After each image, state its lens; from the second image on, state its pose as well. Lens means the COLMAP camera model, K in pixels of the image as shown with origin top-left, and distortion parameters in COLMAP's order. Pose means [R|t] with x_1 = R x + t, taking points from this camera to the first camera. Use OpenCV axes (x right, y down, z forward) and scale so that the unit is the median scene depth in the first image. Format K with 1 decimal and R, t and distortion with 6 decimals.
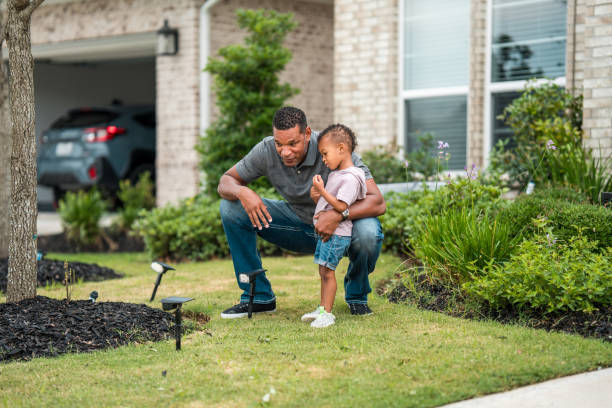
lens RADIAL K [[1612.3, 0, 306.0], [0, 1612.3, 204.0], [0, 0, 1]] dist [1.019209, 0.836814]
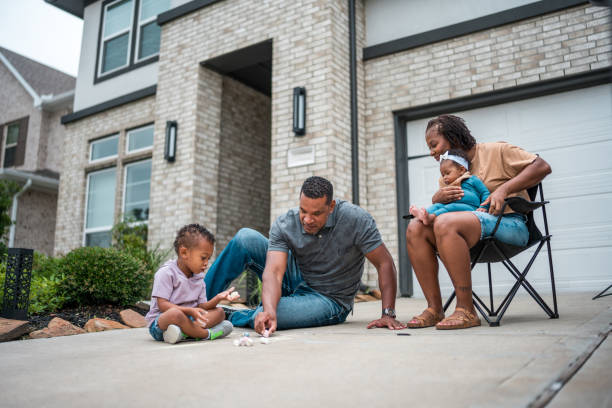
lens RADIAL K [[595.7, 0, 315.4], [0, 595.7, 193.6], [0, 0, 1]] dist [-0.140942, 0.201675]
pose [[0.975212, 0.054657, 0.214415, 0.172575], [-0.006829, 0.975985, -0.217732, 0.037454], [-0.221167, 0.210871, 0.952165, 0.276828]]
